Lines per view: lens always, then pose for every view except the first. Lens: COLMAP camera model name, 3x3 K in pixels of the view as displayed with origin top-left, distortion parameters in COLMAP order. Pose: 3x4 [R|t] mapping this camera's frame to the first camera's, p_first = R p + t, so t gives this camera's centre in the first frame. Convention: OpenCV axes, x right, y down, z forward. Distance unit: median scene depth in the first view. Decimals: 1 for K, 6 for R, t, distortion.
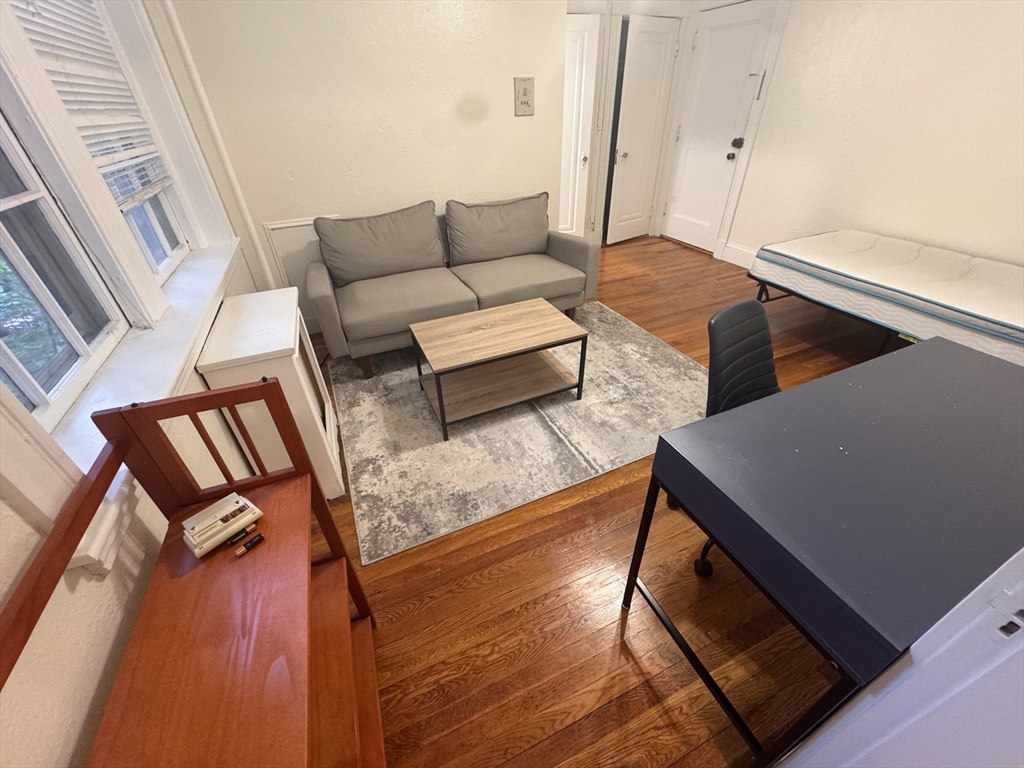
lens RADIAL K [[410.5, 0, 511.4], [0, 410.5, 384.2], [0, 0, 1]] dist [-0.003592, 0.000903]
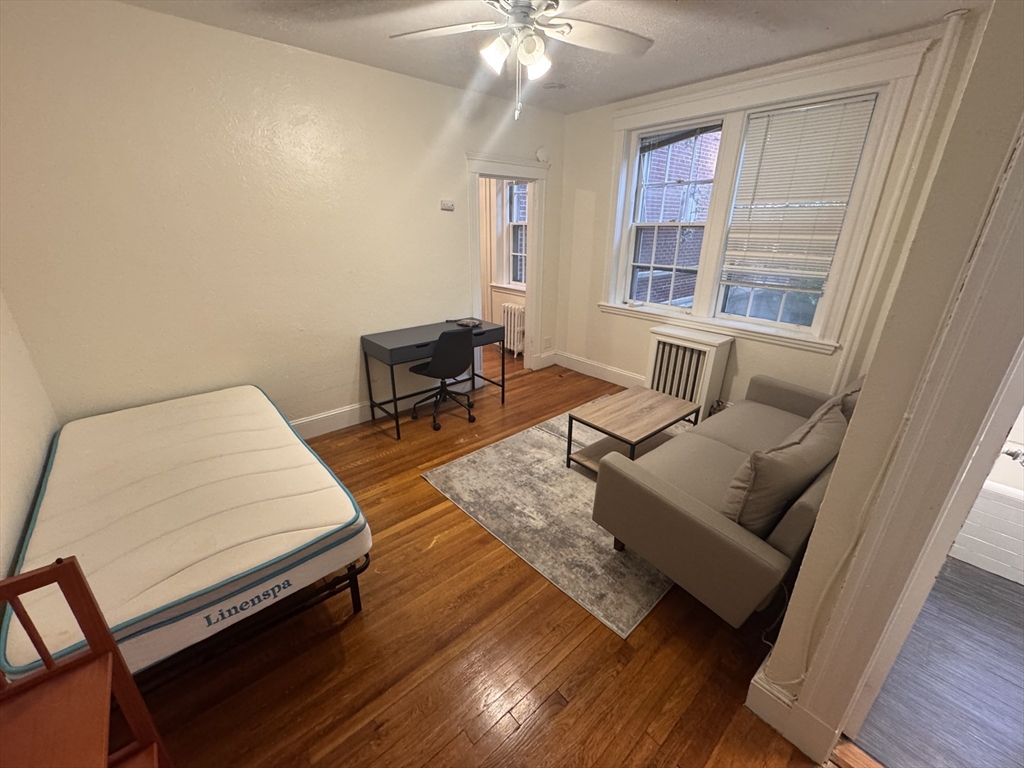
lens RADIAL K [[410.5, 0, 511.5], [0, 410.5, 382.8], [0, 0, 1]] dist [-0.003592, 0.000903]
pose [[-0.952768, 0.129651, -0.274633, 0.580980], [-0.155707, 0.567858, 0.808265, -1.009848], [0.260745, 0.812852, -0.520849, 1.296599]]
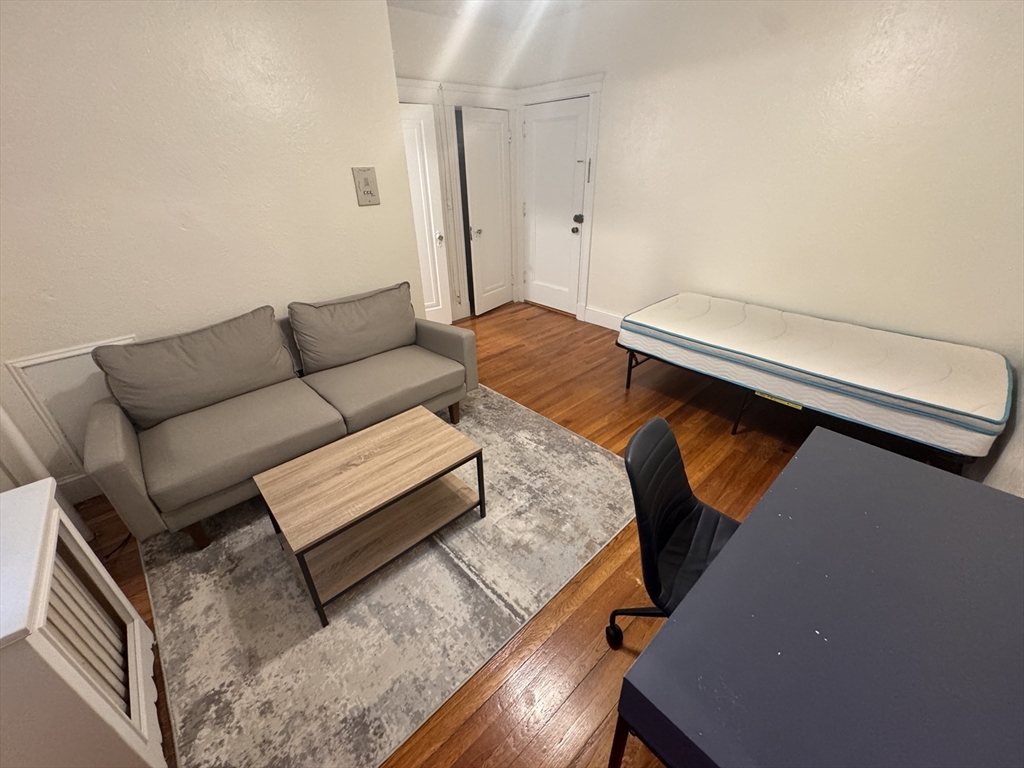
lens RADIAL K [[410.5, 0, 512.0], [0, 410.5, 384.4], [0, 0, 1]] dist [-0.003592, 0.000903]
pose [[0.946493, -0.148094, 0.286740, 0.012790], [0.180002, 0.979707, -0.088172, -0.137252], [-0.267863, 0.135068, 0.953942, 0.101463]]
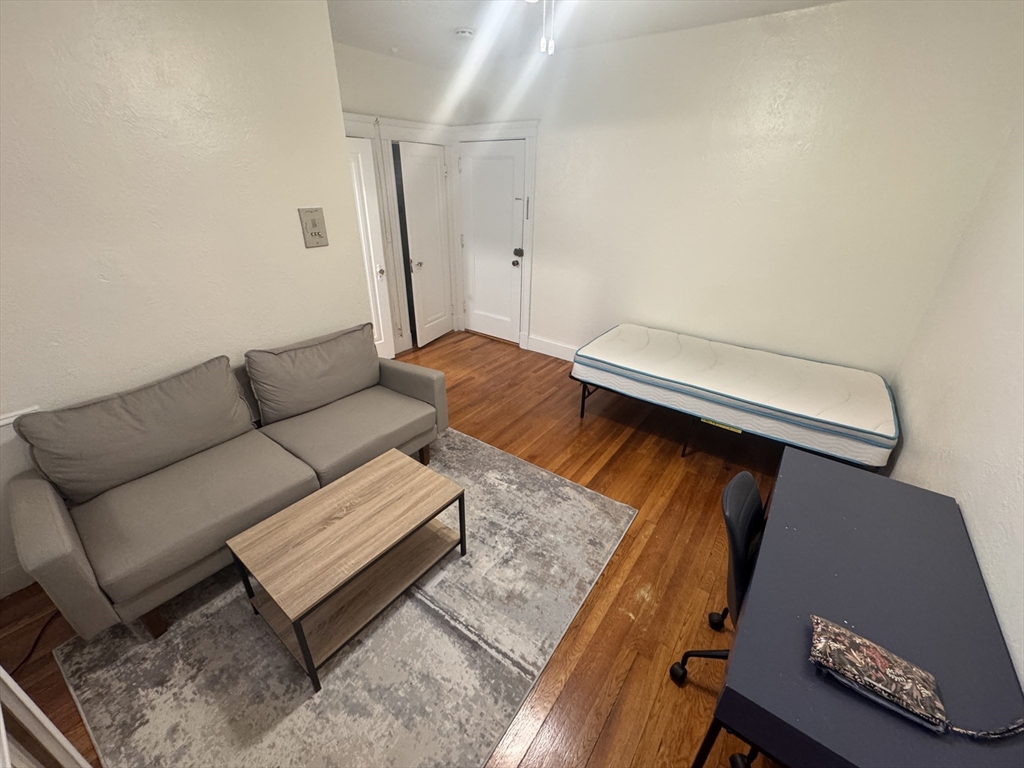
lens RADIAL K [[410.5, 0, 511.9], [0, 410.5, 384.8], [0, 0, 1]] dist [-0.003592, 0.000903]
pose [[0.865349, -0.187944, 0.464595, -0.078657], [0.252094, 0.964440, -0.079399, -0.223689], [-0.433151, 0.185829, 0.881957, 0.120734]]
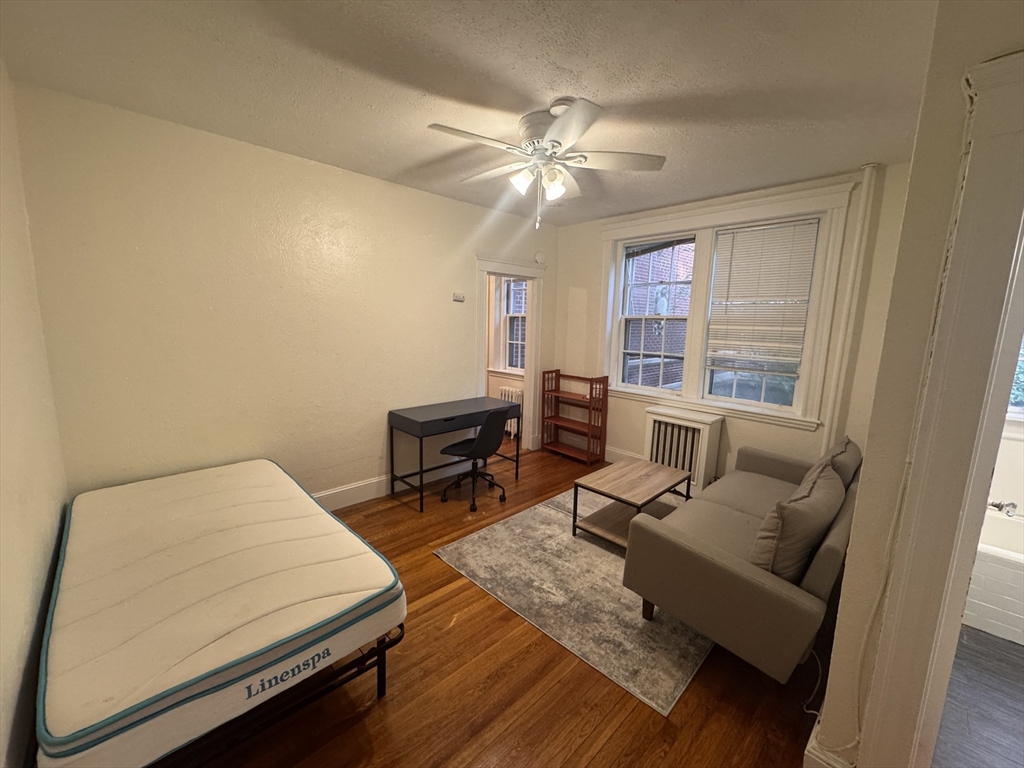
lens RADIAL K [[410.5, 0, 511.0], [0, 410.5, 382.5], [0, 0, 1]] dist [-0.003592, 0.000903]
pose [[-0.937237, 0.059459, -0.343586, 0.692540], [-0.195551, 0.726190, 0.659097, -1.017173], [0.288697, 0.684918, -0.668985, 1.336320]]
